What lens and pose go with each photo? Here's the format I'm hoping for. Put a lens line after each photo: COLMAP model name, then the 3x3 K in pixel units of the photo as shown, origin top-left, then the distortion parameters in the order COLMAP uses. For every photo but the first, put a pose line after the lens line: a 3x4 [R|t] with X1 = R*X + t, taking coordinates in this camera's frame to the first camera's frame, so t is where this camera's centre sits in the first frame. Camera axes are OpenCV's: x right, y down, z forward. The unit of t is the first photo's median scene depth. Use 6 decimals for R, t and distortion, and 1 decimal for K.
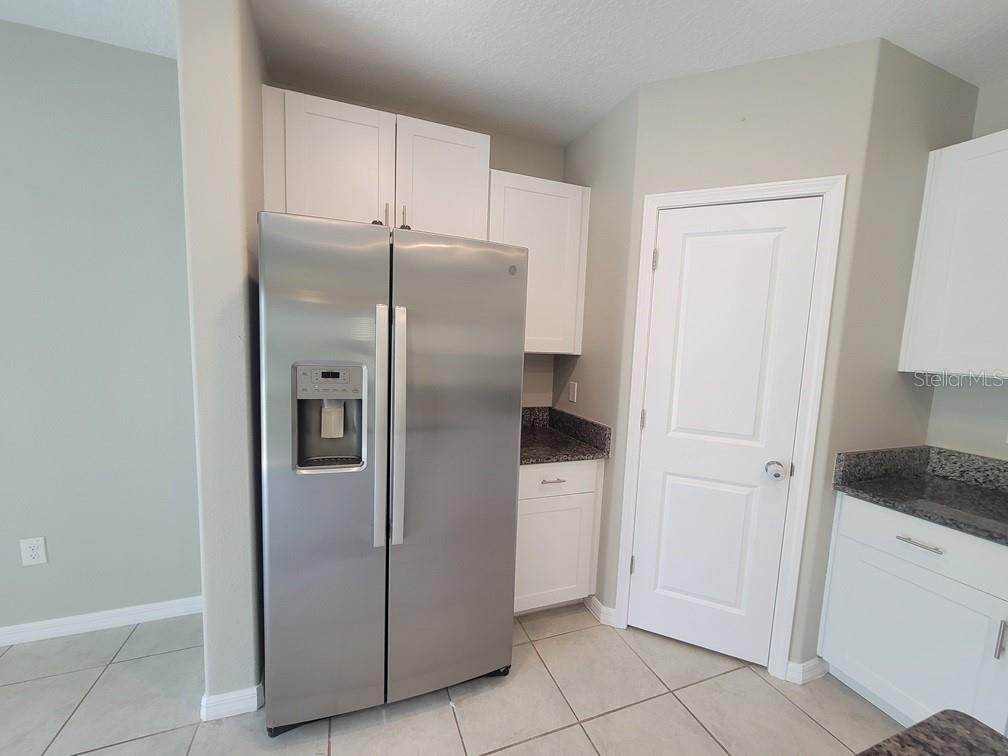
lens RADIAL K [[412.5, 0, 503.0], [0, 412.5, 383.9], [0, 0, 1]] dist [0.001418, -0.001124]
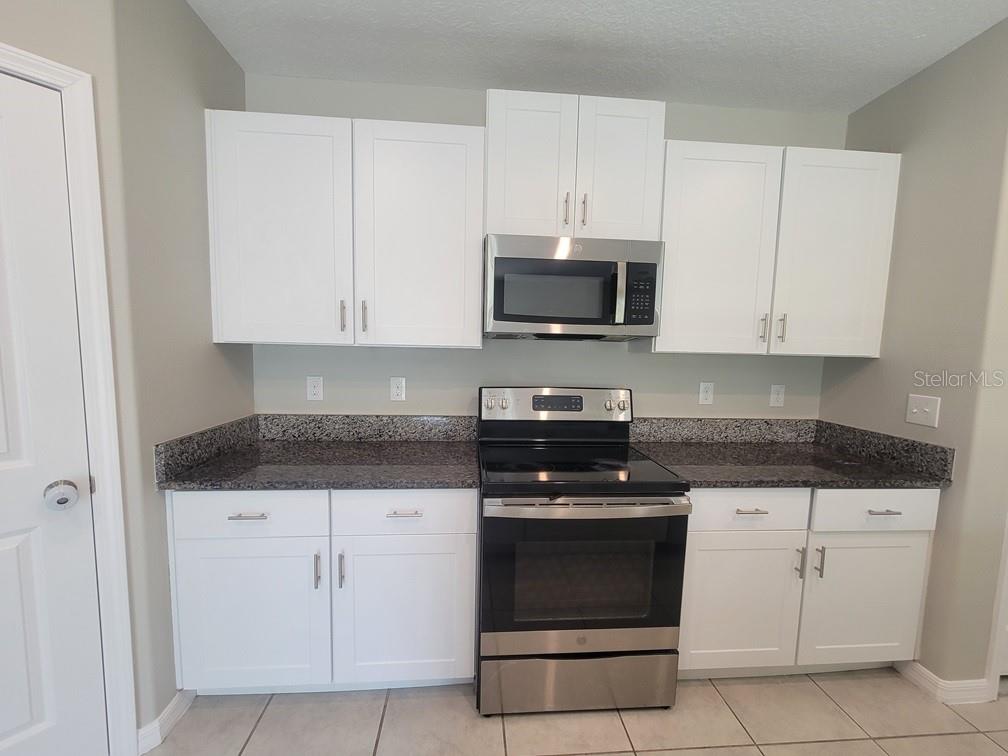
lens RADIAL K [[412.5, 0, 503.1], [0, 412.5, 383.3], [0, 0, 1]] dist [0.001418, -0.001124]
pose [[0.282375, -0.120261, 0.951736, 0.240404], [0.094044, 0.990802, 0.097295, 0.032309], [-0.954683, 0.062031, 0.291088, 0.103786]]
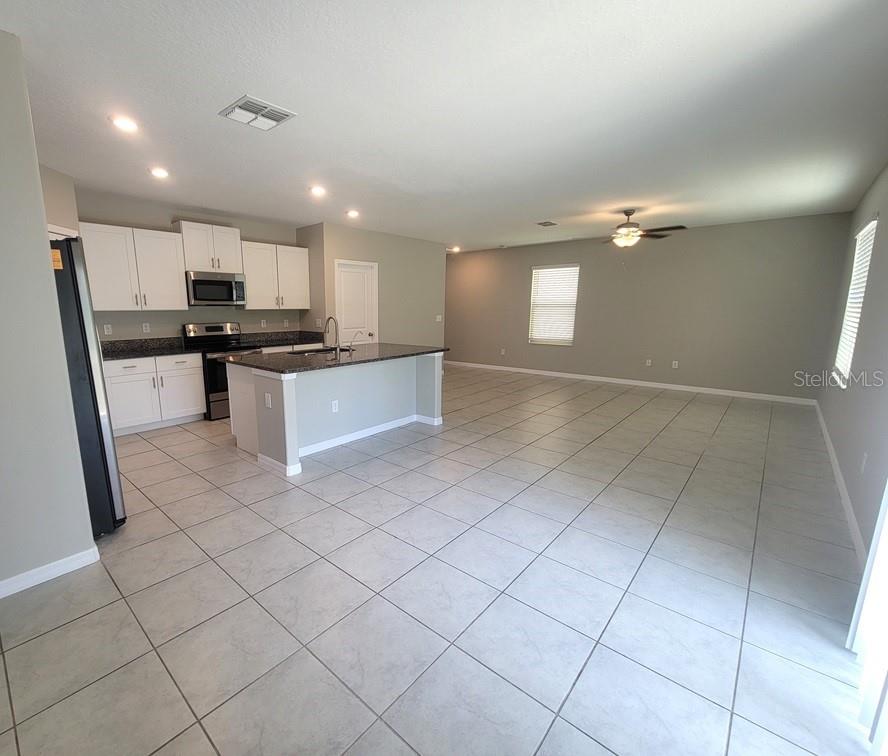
lens RADIAL K [[415.4, 0, 390.7], [0, 415.4, 380.1], [0, 0, 1]] dist [0.000682, 0.000159]
pose [[-0.442913, -0.192904, 0.875566, -2.049598], [0.085398, 0.963062, 0.255380, -0.105966], [-0.892488, 0.187882, -0.410079, 0.453455]]
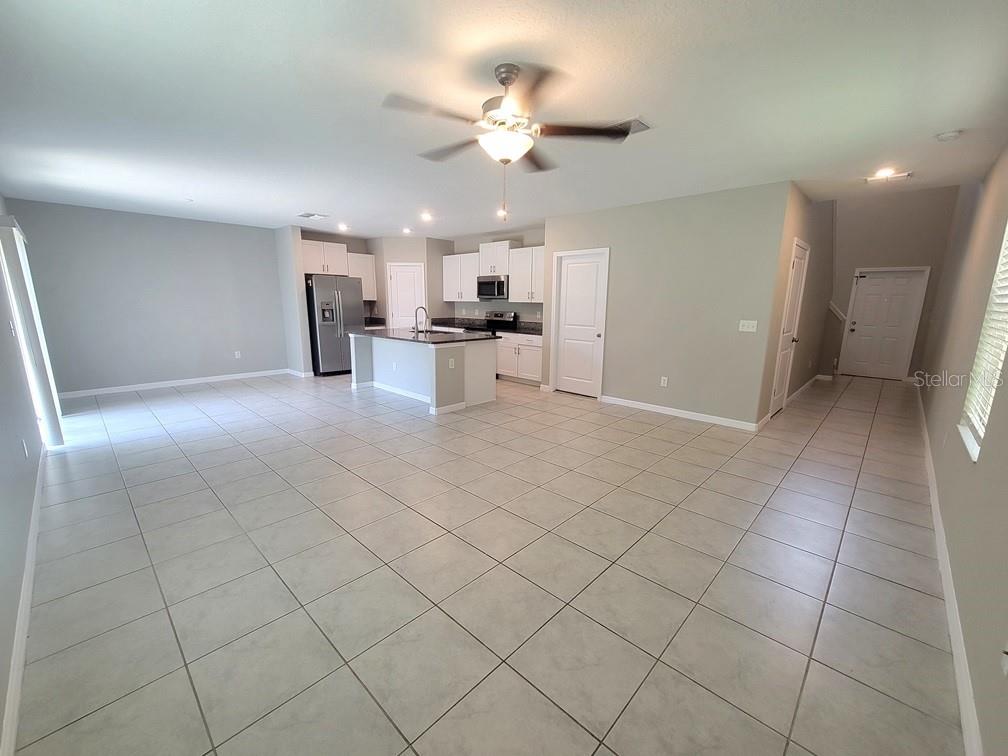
lens RADIAL K [[412.5, 0, 498.4], [0, 412.5, 386.9], [0, 0, 1]] dist [0.001418, -0.001124]
pose [[0.906192, -0.117939, 0.406087, -0.541467], [0.072560, 0.989444, 0.125444, 0.405331], [-0.416595, -0.084210, 0.905184, -3.739676]]
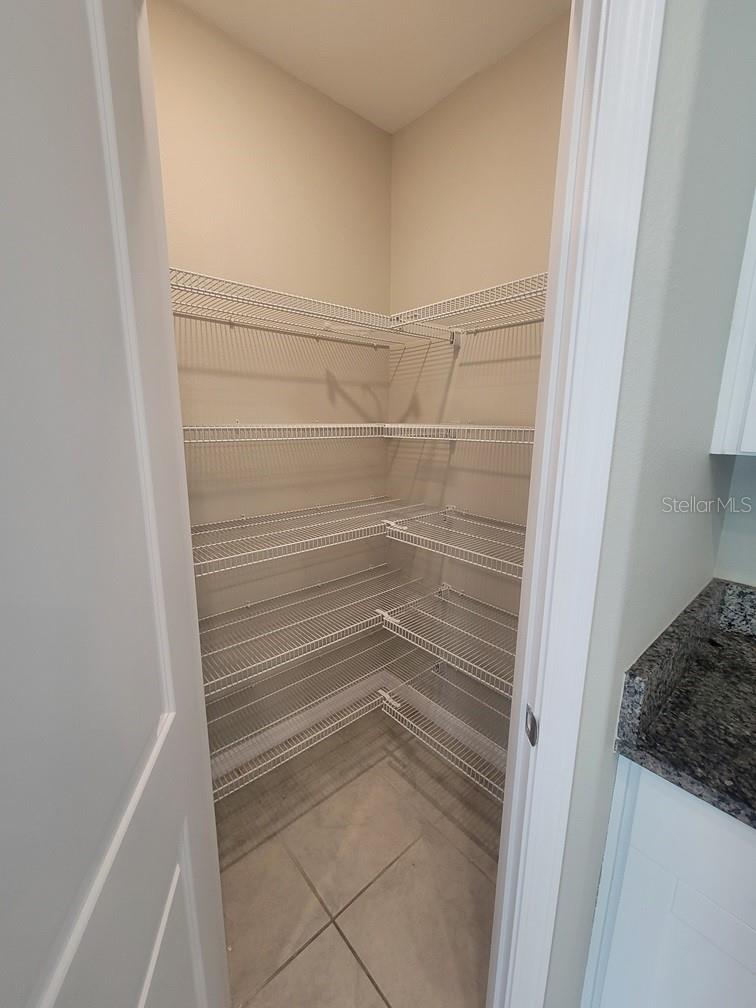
lens RADIAL K [[412.5, 0, 377.5], [0, 412.5, 503.9], [0, 0, 1]] dist [0.001418, -0.001124]
pose [[0.935336, -0.108028, 0.336864, 0.451459], [0.072938, 0.990664, 0.115173, -0.054955], [-0.346161, -0.083155, 0.934483, 0.698388]]
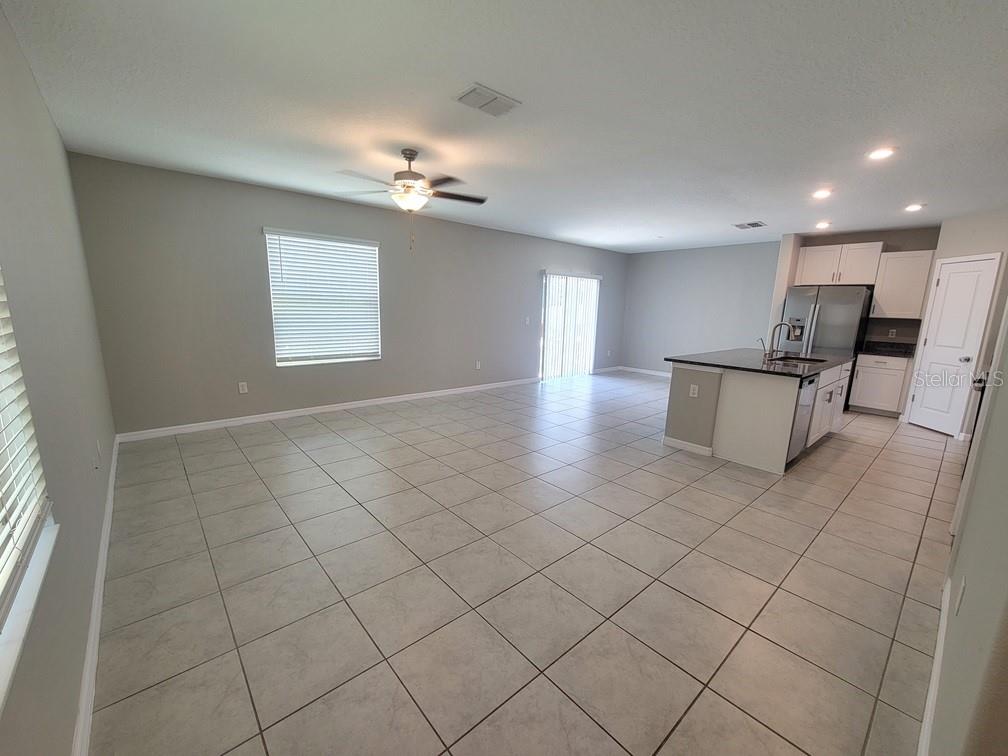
lens RADIAL K [[412.5, 0, 504.2], [0, 412.5, 382.9], [0, 0, 1]] dist [0.001418, -0.001124]
pose [[0.346683, 0.144971, -0.926711, 2.122925], [-0.115908, 0.987033, 0.111046, 0.407140], [0.930793, 0.068915, 0.358991, -2.761656]]
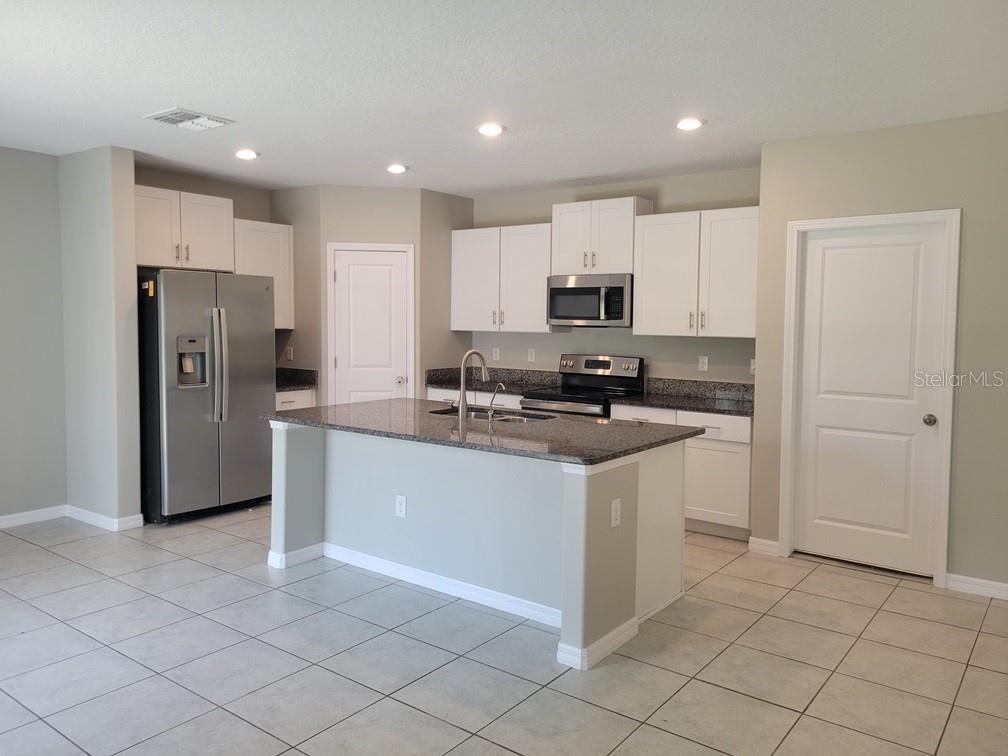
lens RADIAL K [[756.8, 0, 508.1], [0, 756.8, 359.3], [0, 0, 1]] dist [0.028761, 0.001979]
pose [[0.846983, -0.059725, 0.528254, -0.853966], [0.081128, 0.996552, -0.017407, 0.209303], [-0.525393, 0.057600, 0.848908, -2.447477]]
